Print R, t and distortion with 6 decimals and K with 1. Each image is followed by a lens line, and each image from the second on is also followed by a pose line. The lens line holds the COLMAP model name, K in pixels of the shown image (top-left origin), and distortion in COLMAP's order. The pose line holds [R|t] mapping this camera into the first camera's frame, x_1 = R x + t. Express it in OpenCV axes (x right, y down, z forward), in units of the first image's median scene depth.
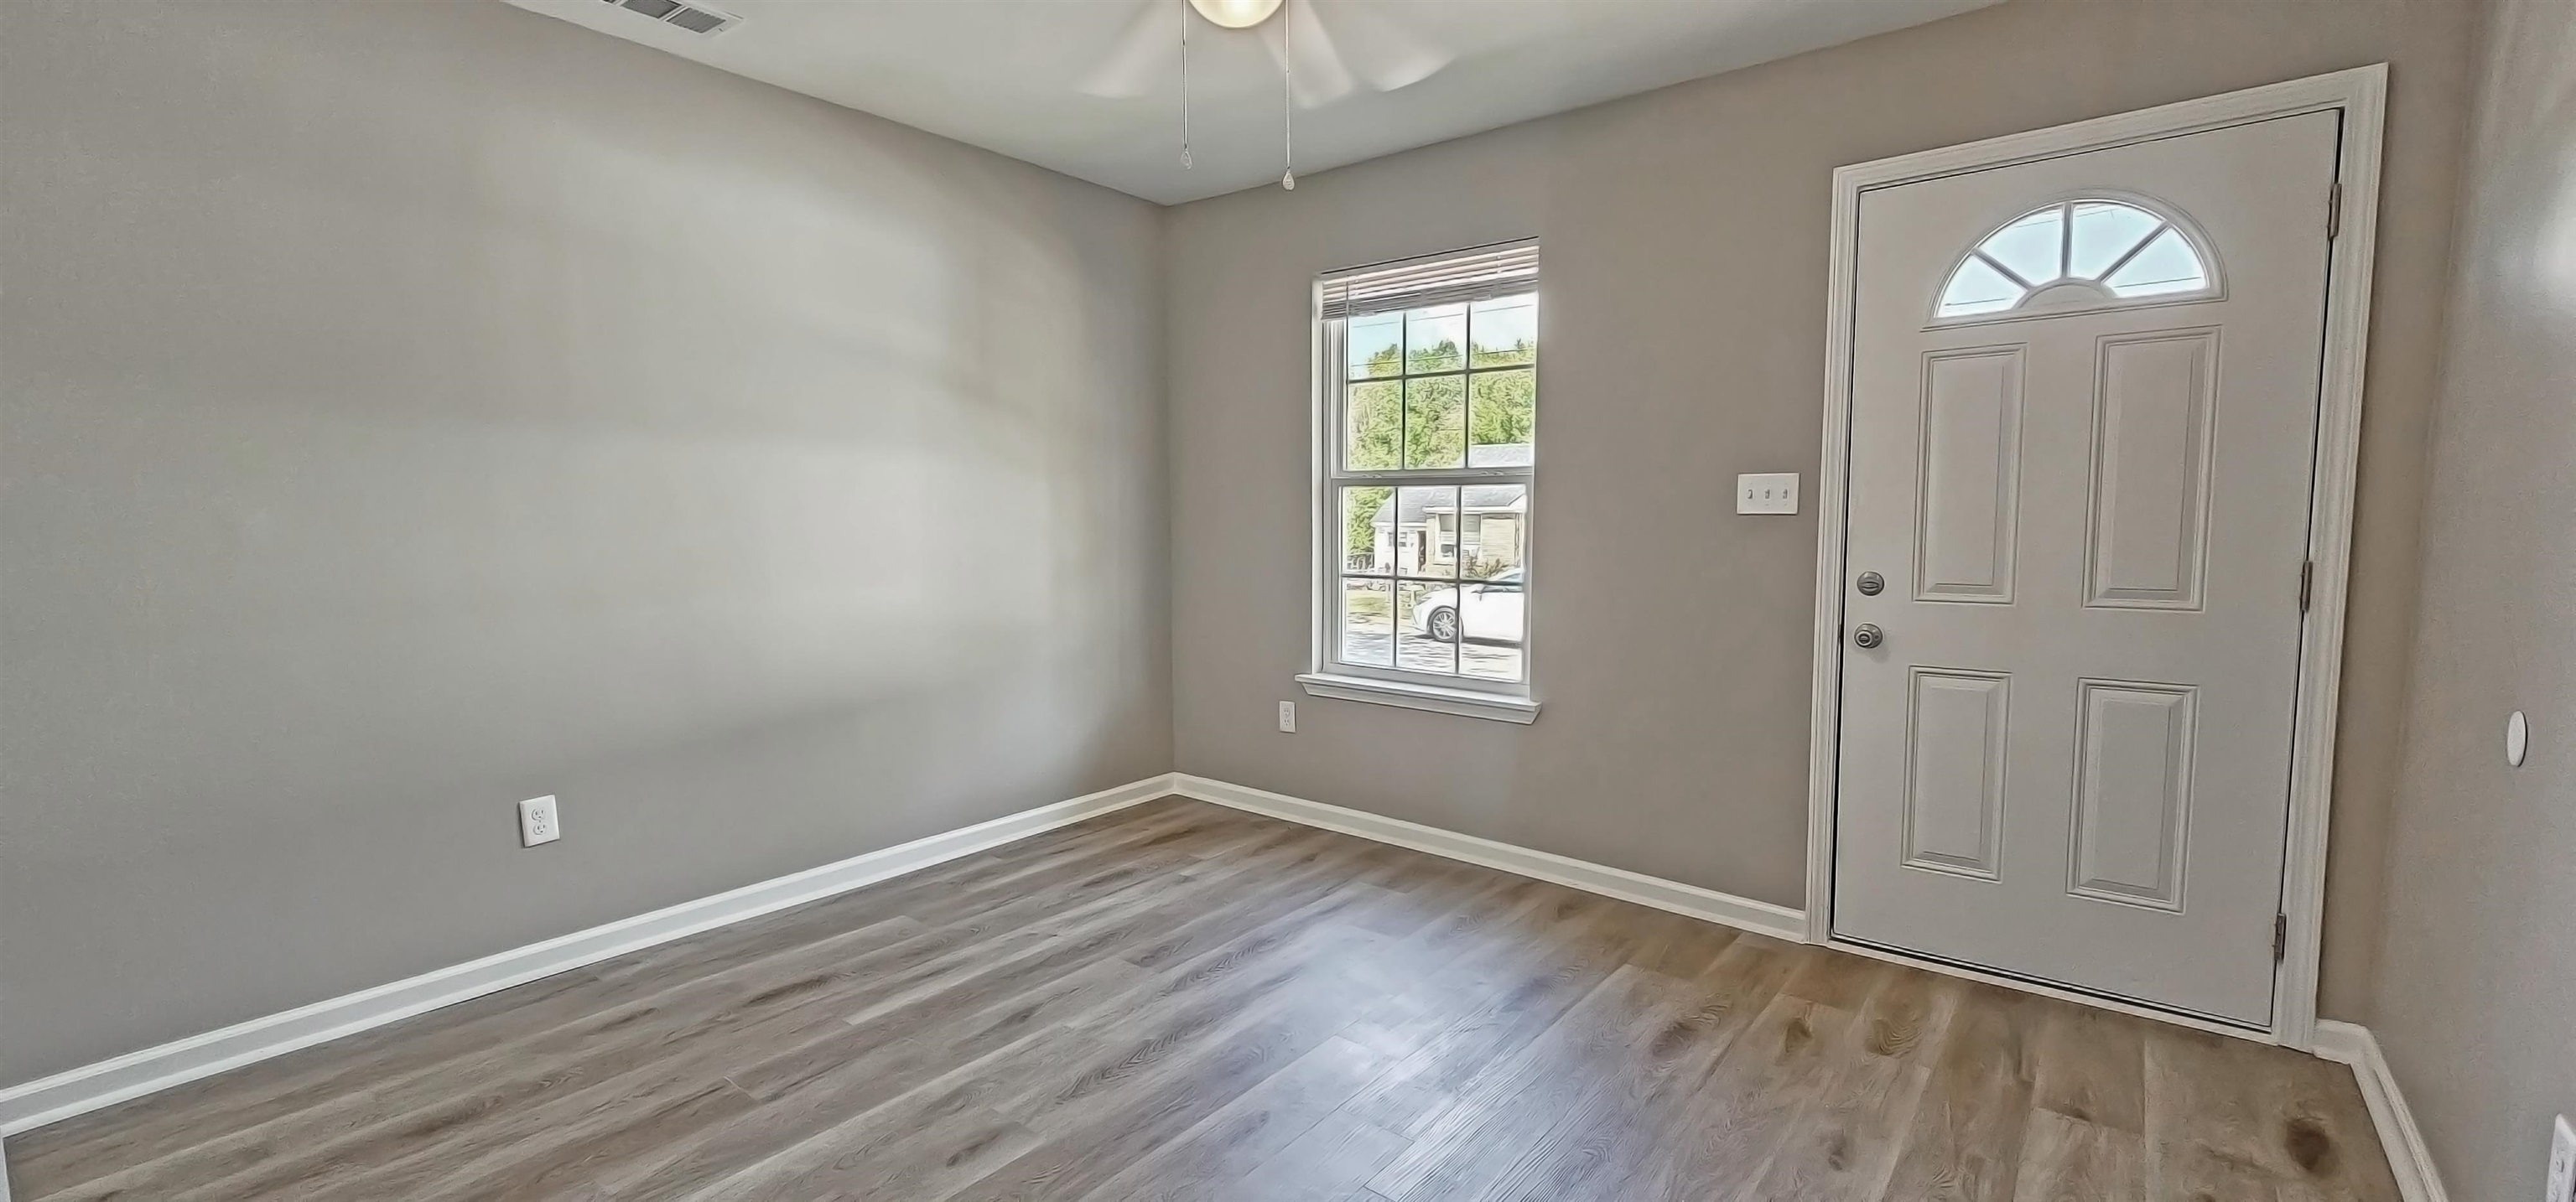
lens RADIAL K [[1057.6, 0, 1284.4], [0, 1057.6, 612.2], [0, 0, 1]] dist [-0.002377, -0.001426]
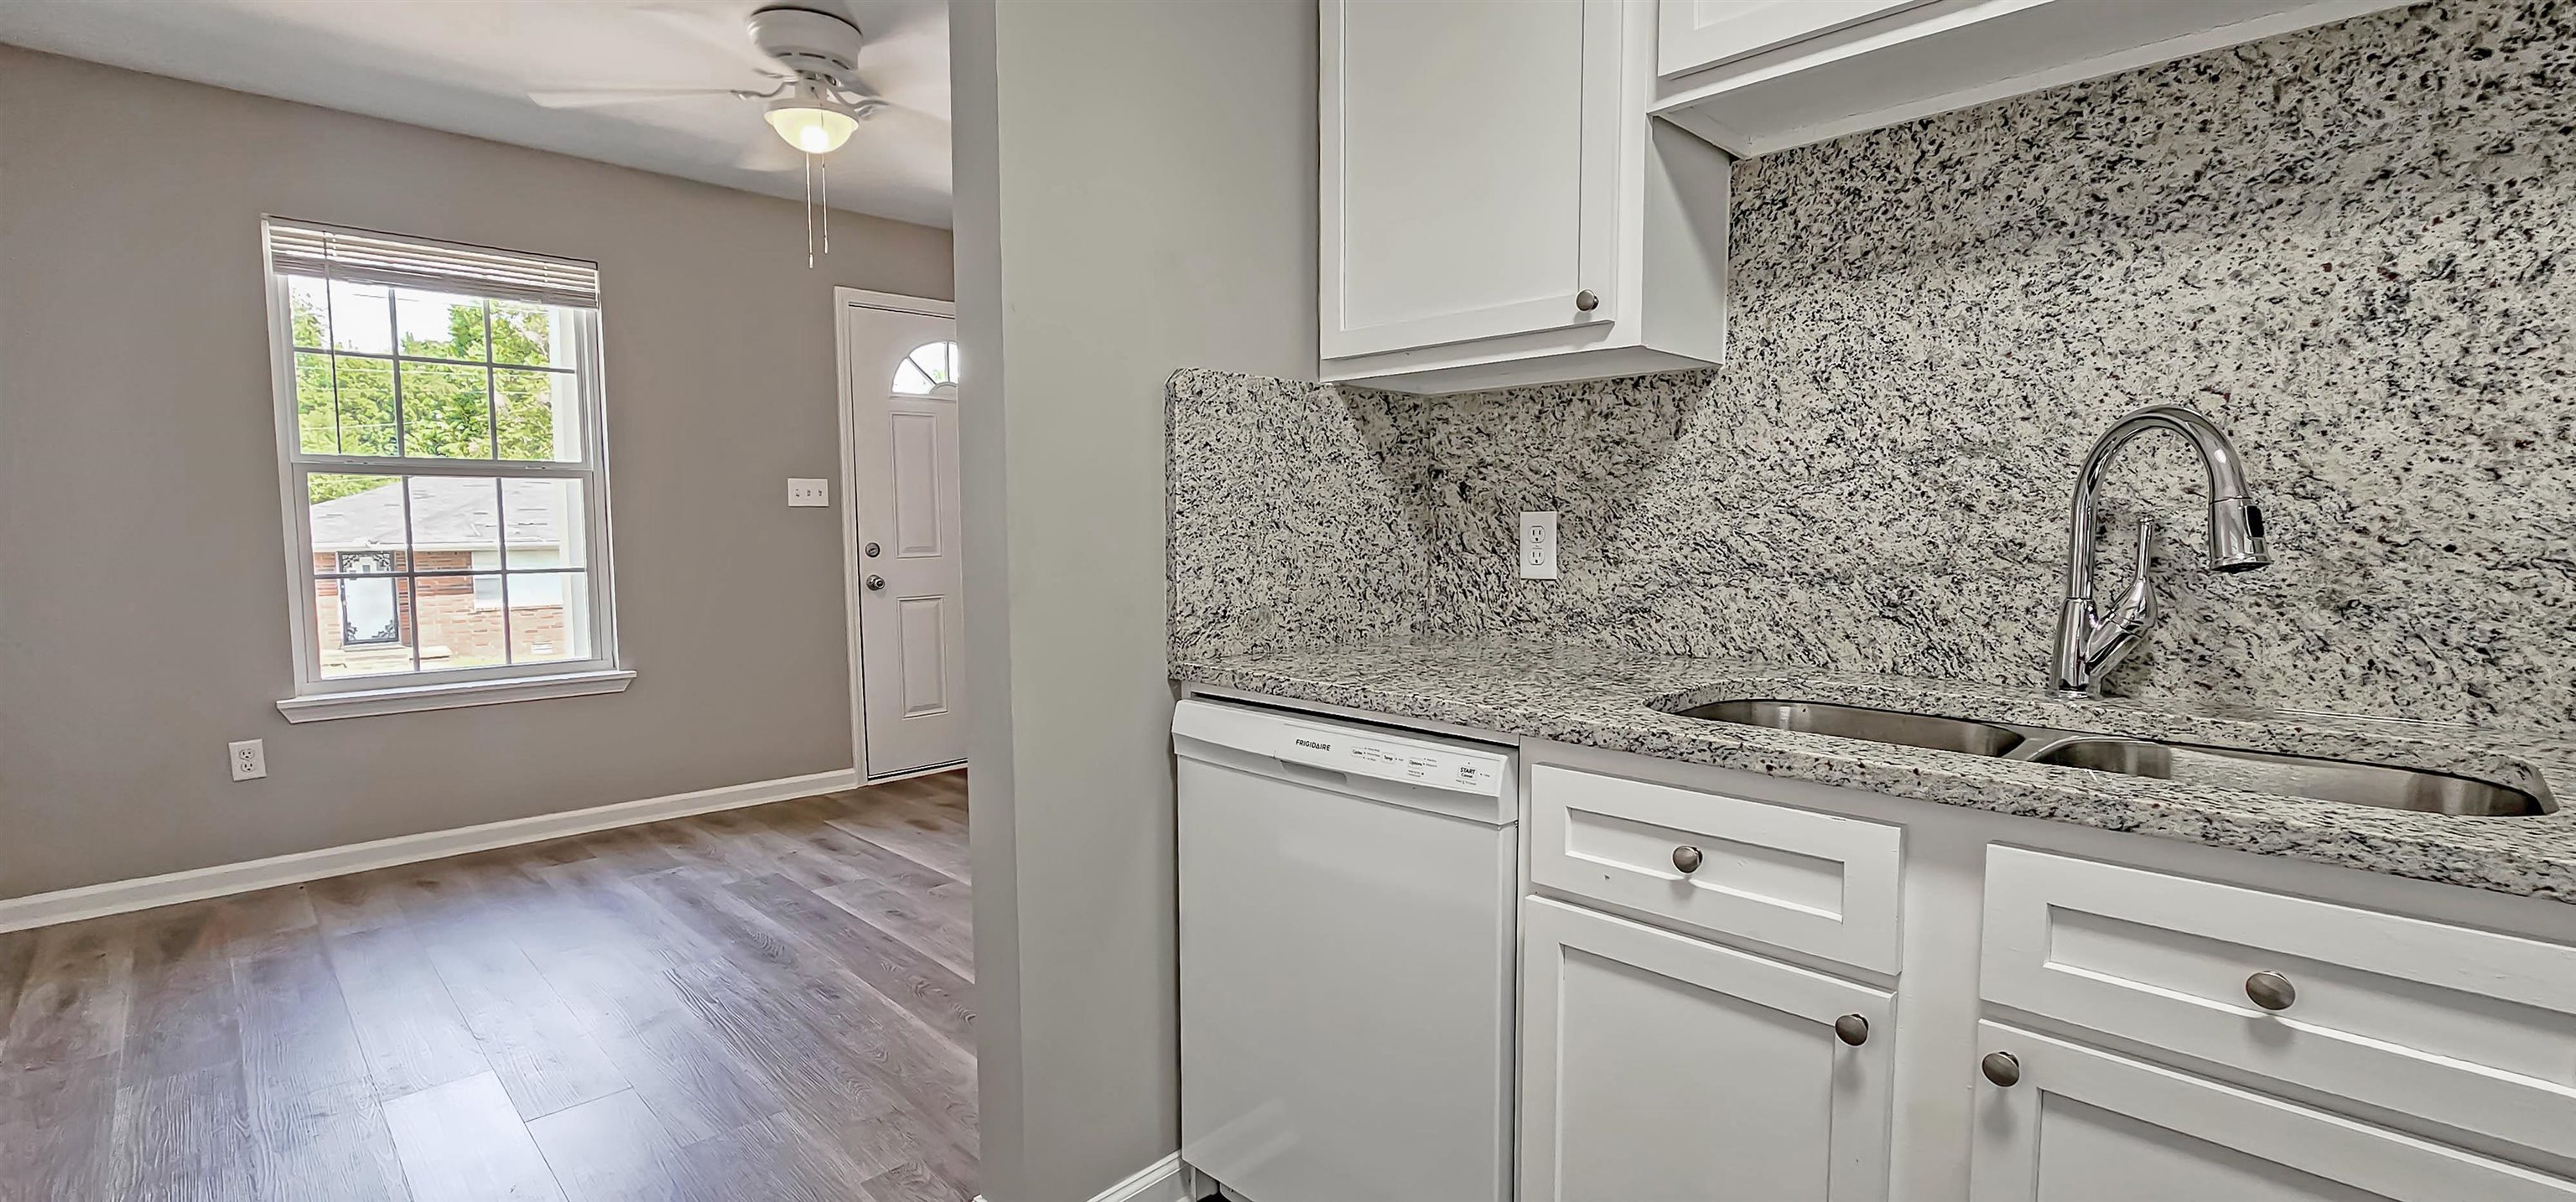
lens RADIAL K [[1112.8, 0, 1306.1], [0, 1112.8, 614.8], [0, 0, 1]] dist [-0.007759, 0.001991]
pose [[0.104268, -0.084686, 0.990937, -1.011442], [0.097407, 0.992447, 0.074566, 0.008581], [-0.989768, 0.088749, 0.111729, 0.157682]]
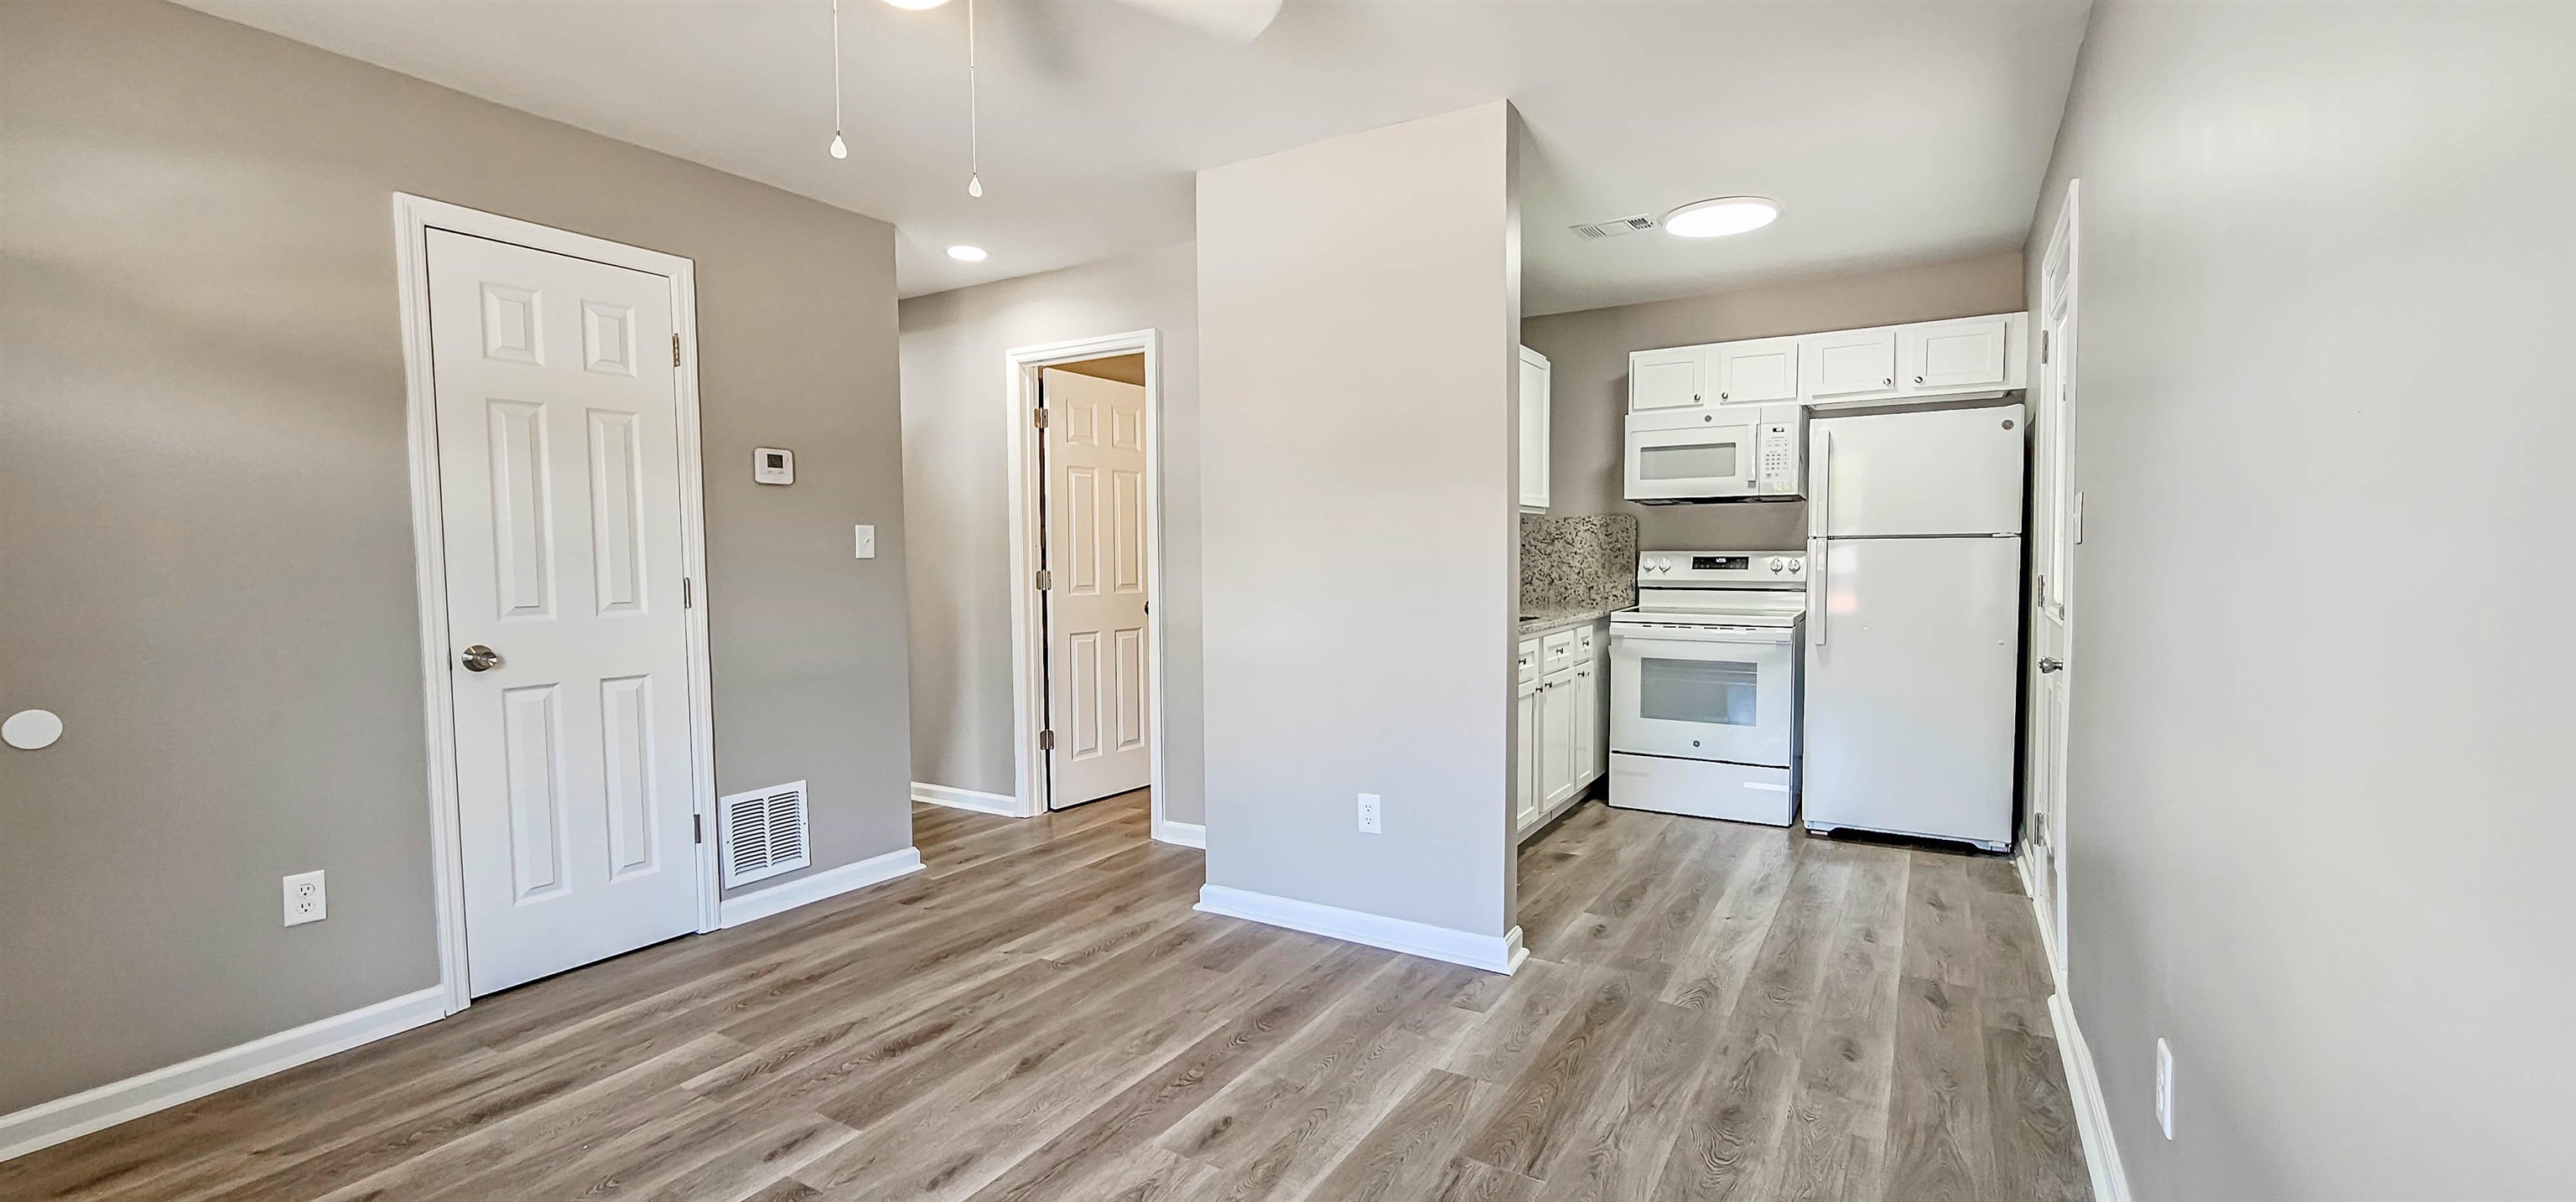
lens RADIAL K [[1057.6, 0, 1288.4], [0, 1057.6, 607.7], [0, 0, 1]] dist [-0.002377, -0.001426]
pose [[-0.991574, 0.018562, -0.128207, -0.158229], [-0.000570, 0.989046, 0.147606, -0.127668], [0.129543, 0.146436, -0.980701, 1.332349]]
